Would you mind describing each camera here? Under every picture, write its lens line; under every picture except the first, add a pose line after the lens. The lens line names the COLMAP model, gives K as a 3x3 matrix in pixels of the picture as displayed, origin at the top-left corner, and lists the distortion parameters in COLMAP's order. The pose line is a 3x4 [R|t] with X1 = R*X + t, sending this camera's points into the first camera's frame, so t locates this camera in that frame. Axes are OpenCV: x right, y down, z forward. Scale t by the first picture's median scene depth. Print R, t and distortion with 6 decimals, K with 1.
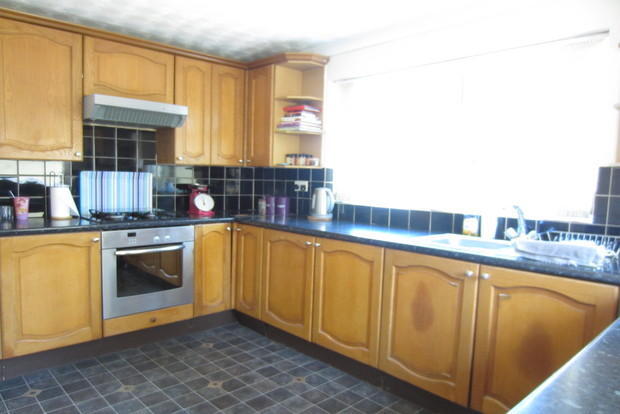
lens RADIAL K [[442.3, 0, 313.1], [0, 442.3, 206.6], [0, 0, 1]] dist [0.000983, 0.004194]
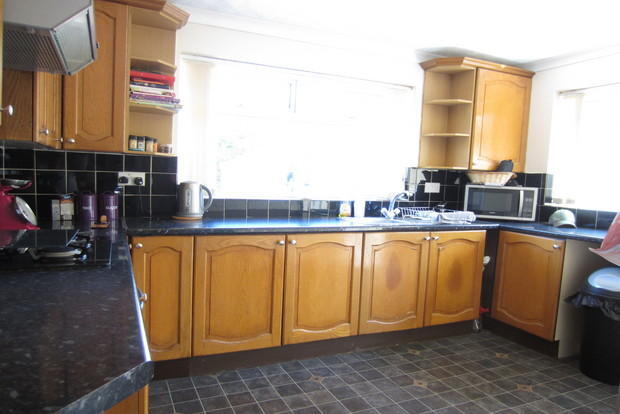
lens RADIAL K [[442.3, 0, 312.9], [0, 442.3, 211.1], [0, 0, 1]] dist [0.000983, 0.004194]
pose [[0.328067, -0.089205, 0.940433, -0.881080], [0.033086, 0.996006, 0.082935, -0.060870], [-0.944075, 0.003907, 0.329708, 0.643326]]
